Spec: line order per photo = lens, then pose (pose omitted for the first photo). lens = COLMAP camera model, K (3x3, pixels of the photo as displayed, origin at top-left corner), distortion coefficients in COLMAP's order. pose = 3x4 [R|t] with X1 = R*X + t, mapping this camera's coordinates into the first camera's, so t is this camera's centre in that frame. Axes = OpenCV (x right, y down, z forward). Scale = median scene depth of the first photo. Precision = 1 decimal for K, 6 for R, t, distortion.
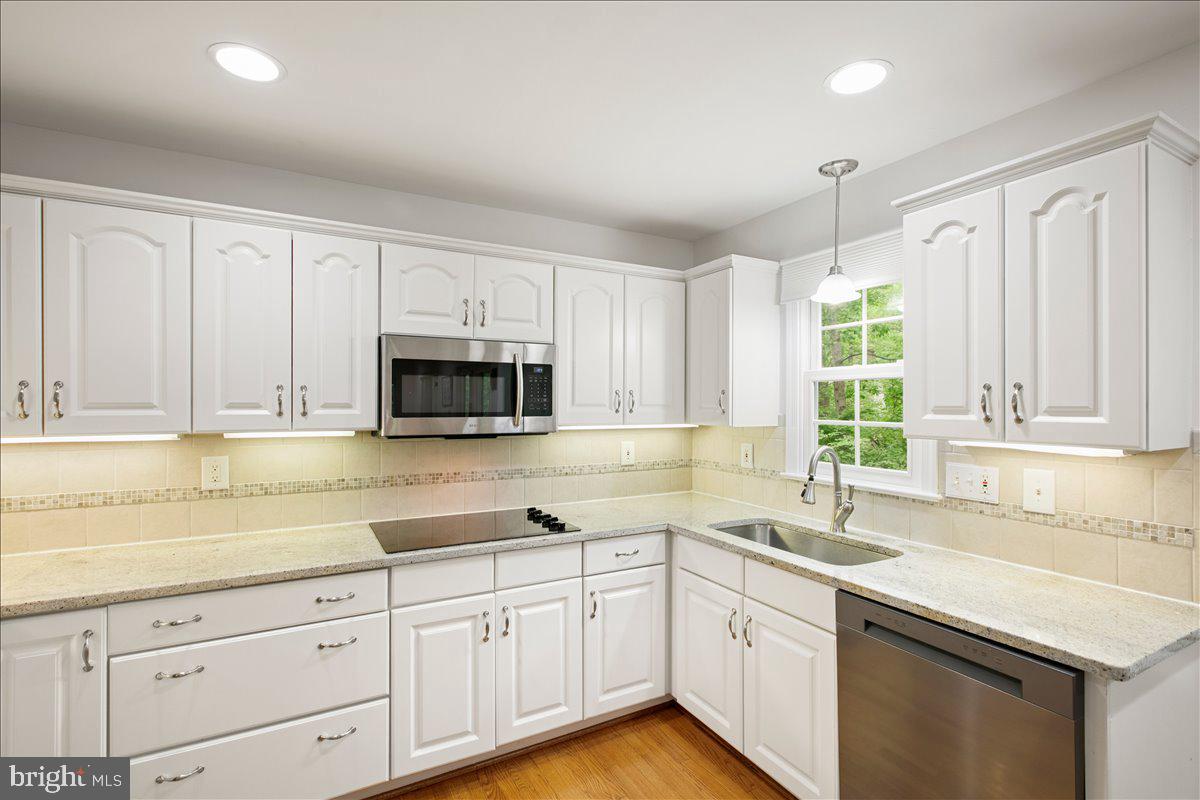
lens RADIAL K [[551.2, 0, 607.1], [0, 551.2, 402.1], [0, 0, 1]] dist [0.004219, -0.001640]
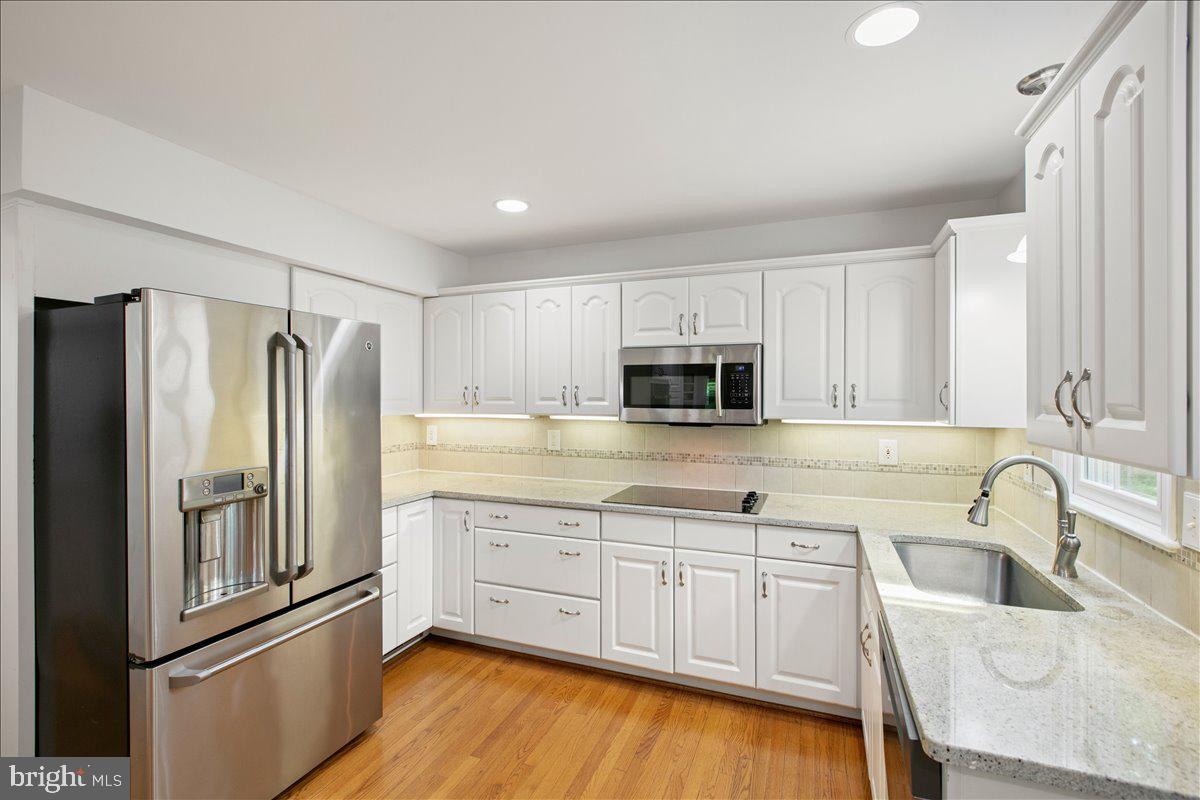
lens RADIAL K [[551.2, 0, 603.9], [0, 551.2, 394.4], [0, 0, 1]] dist [0.004219, -0.001640]
pose [[0.634516, -0.003424, -0.772902, 0.610571], [0.001989, 0.999994, -0.002797, -0.002014], [0.772907, 0.000238, 0.634519, 0.075574]]
